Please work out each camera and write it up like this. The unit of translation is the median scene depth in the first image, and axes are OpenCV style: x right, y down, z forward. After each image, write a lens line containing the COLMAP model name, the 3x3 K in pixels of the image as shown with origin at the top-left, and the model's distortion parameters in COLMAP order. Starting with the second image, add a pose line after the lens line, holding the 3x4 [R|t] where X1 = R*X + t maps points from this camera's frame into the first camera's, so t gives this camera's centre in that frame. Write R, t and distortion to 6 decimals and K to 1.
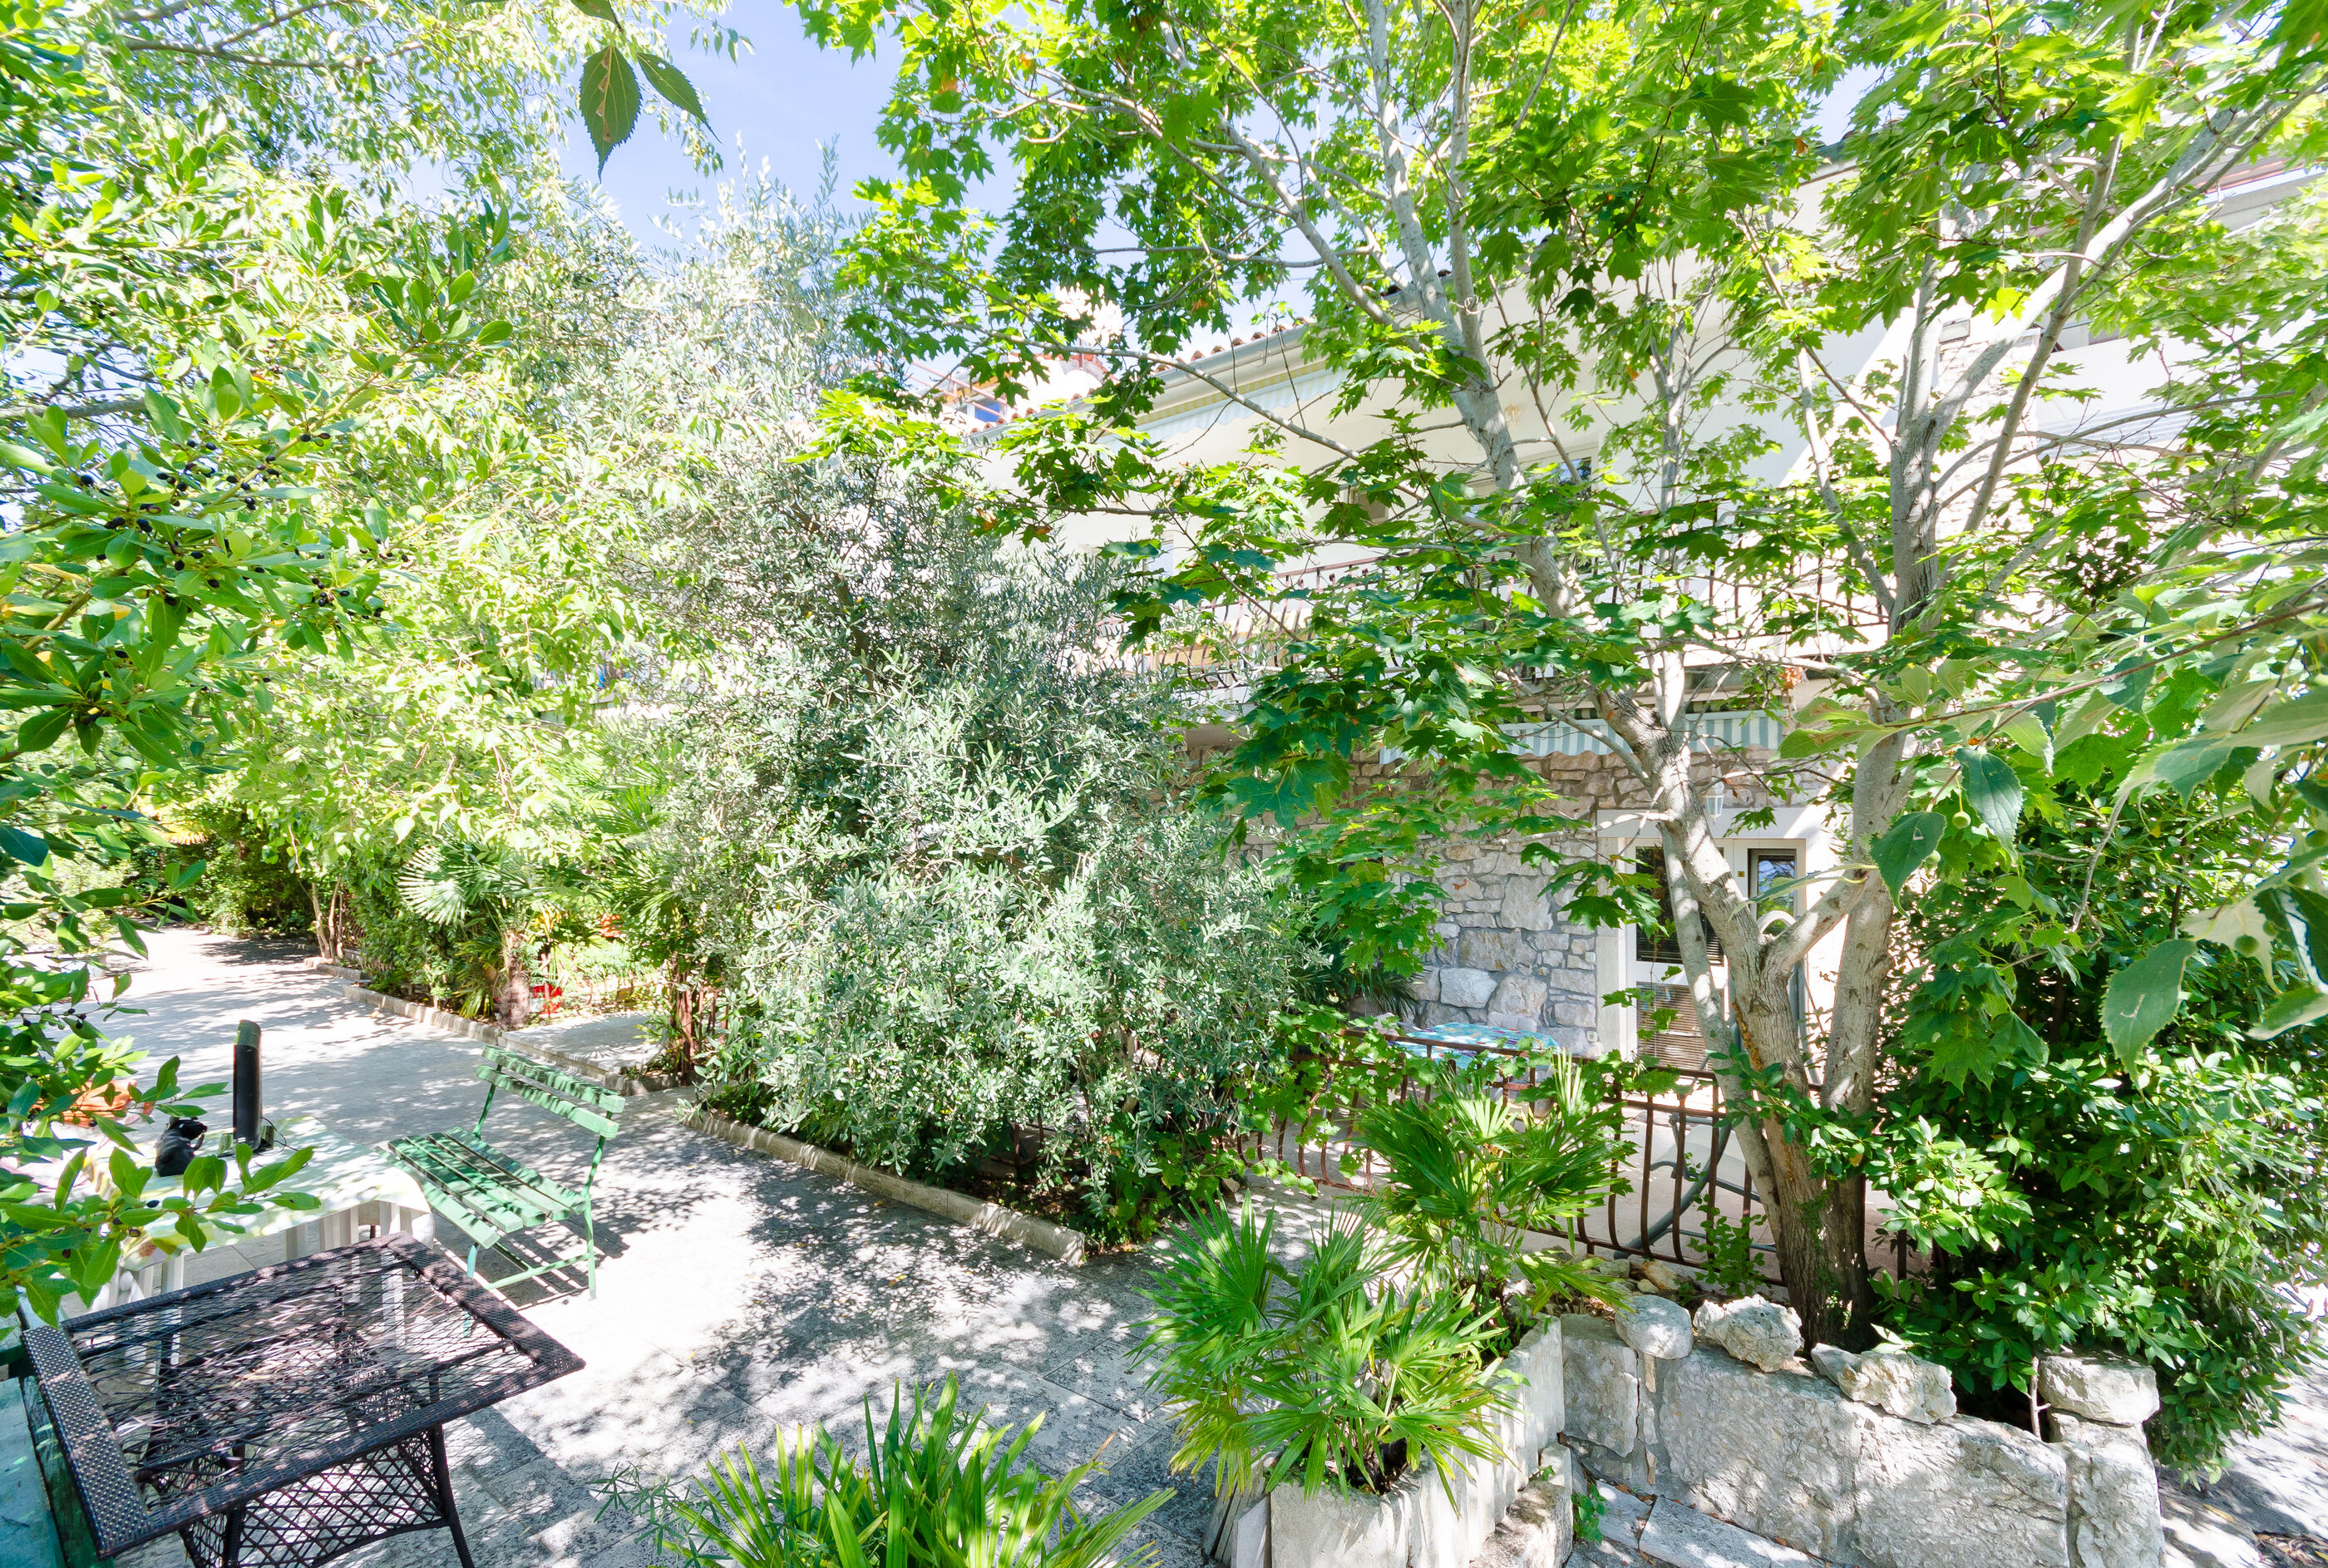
lens RADIAL K [[1012.1, 0, 1165.0], [0, 1012.1, 789.4], [0, 0, 1]] dist [0.004920, 0.000453]
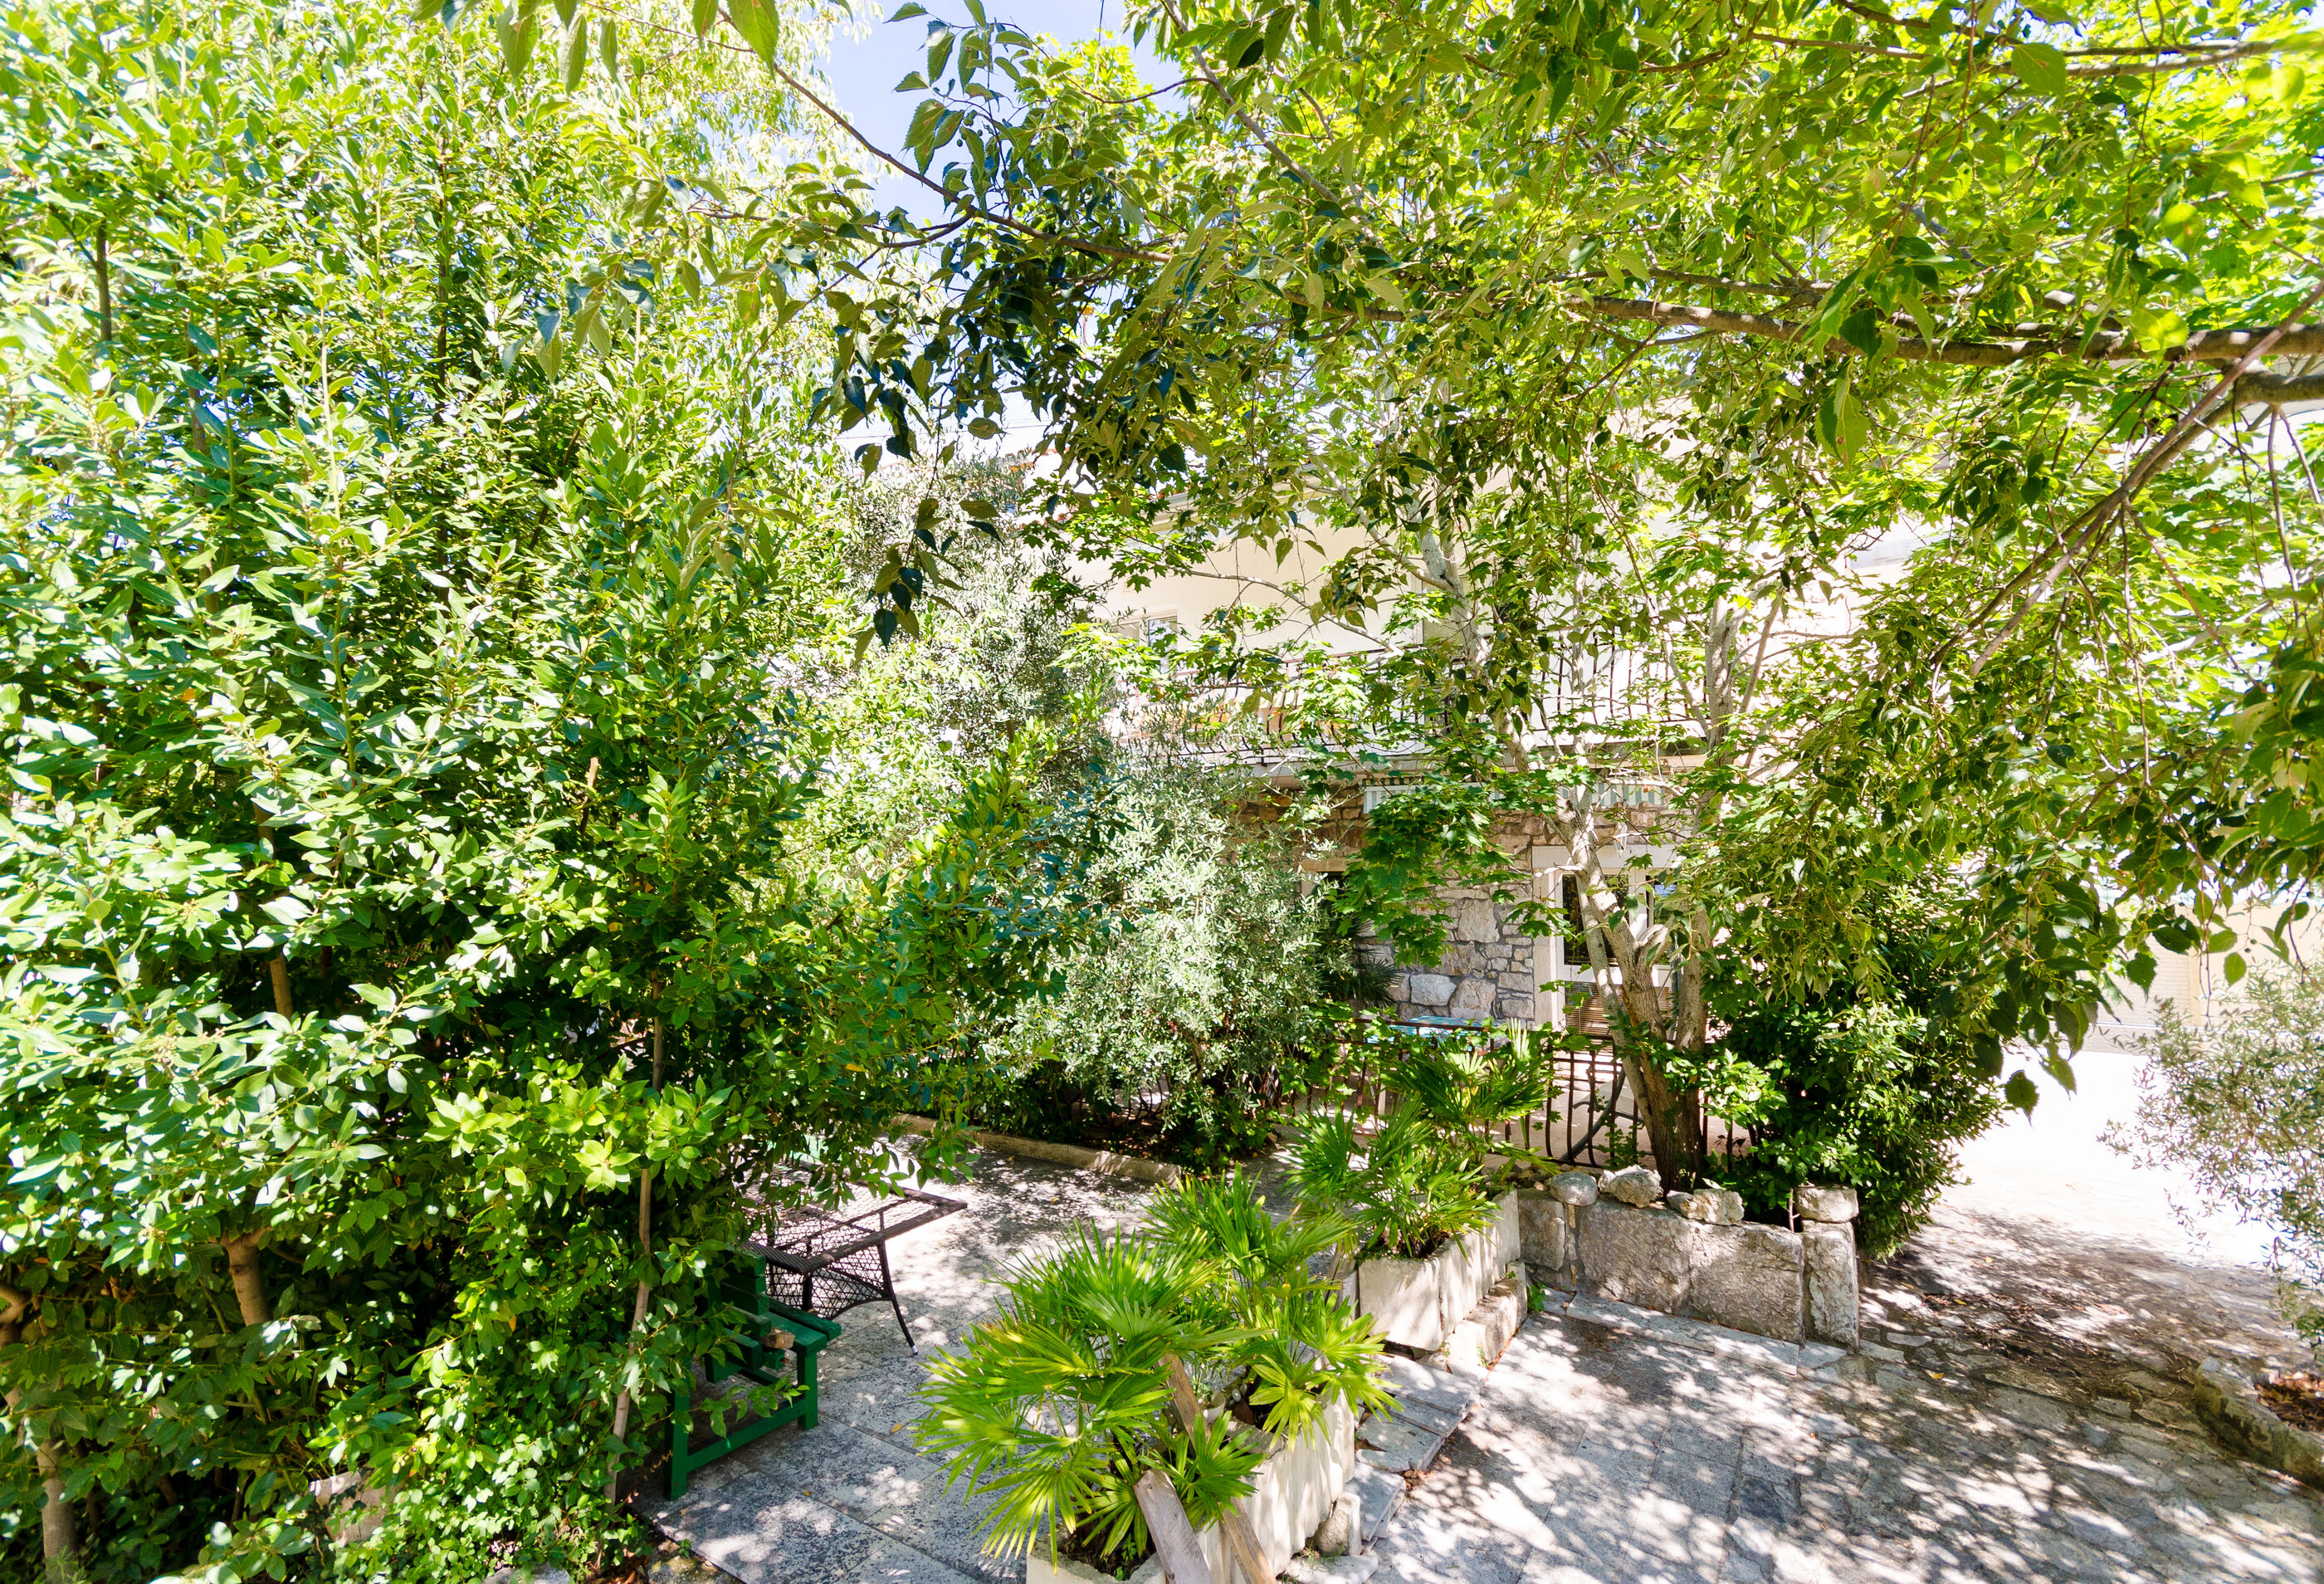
lens RADIAL K [[1036.0, 0, 1159.4], [0, 1036.0, 796.3], [0, 0, 1]] dist [-0.002449, -0.000187]
pose [[0.998103, -0.012277, 0.060337, -0.261512], [0.012892, 0.999869, -0.009826, -0.081005], [-0.060208, 0.010585, 0.998130, -0.598058]]
